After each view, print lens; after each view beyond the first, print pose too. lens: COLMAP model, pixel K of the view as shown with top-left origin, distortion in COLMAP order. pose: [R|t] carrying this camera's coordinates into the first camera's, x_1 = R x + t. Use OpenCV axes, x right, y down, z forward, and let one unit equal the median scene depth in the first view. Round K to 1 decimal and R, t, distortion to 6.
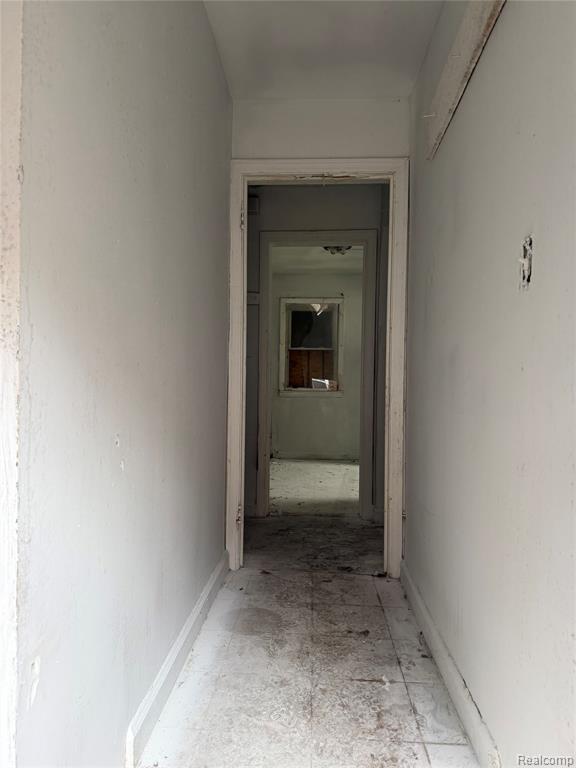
lens RADIAL K [[531.0, 0, 291.4], [0, 531.0, 383.1], [0, 0, 1]] dist [0.105480, -0.070169]
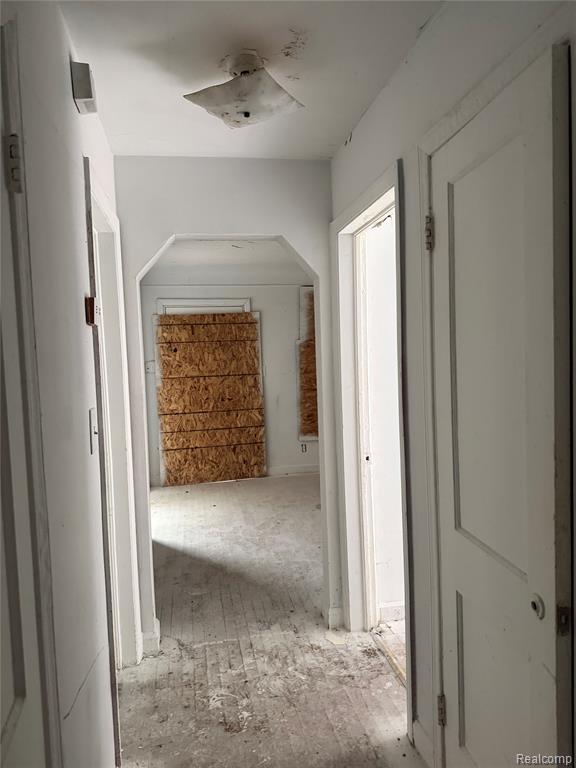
lens RADIAL K [[531.0, 0, 291.4], [0, 531.0, 383.1], [0, 0, 1]] dist [0.105480, -0.070169]
pose [[-0.230615, -0.062640, 0.971027, -0.800140], [0.016491, 0.997531, 0.068266, -0.207152], [-0.972905, 0.031756, -0.229013, 1.387048]]
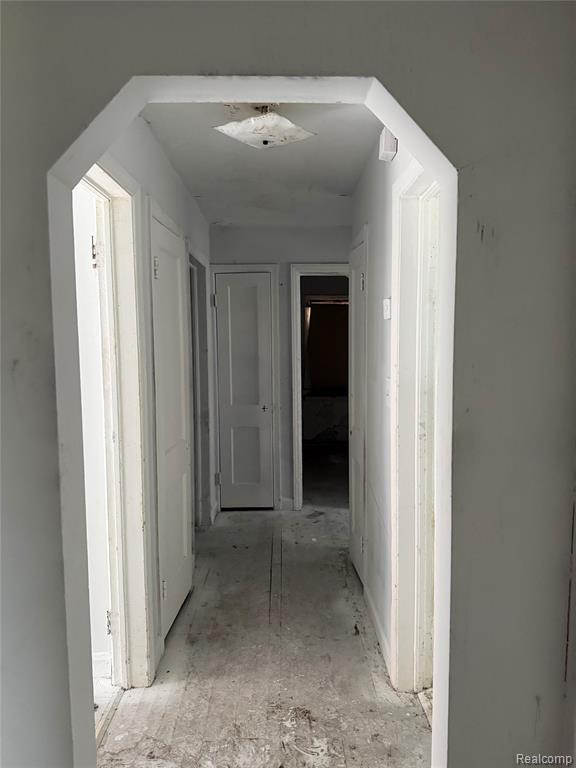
lens RADIAL K [[530.7, 0, 289.7], [0, 530.7, 387.0], [0, 0, 1]] dist [0.108326, -0.073280]
pose [[0.047395, 0.071308, -0.996328, 0.760769], [0.028115, 0.996958, 0.072691, -0.189695], [0.998480, -0.031457, 0.045246, 1.260699]]
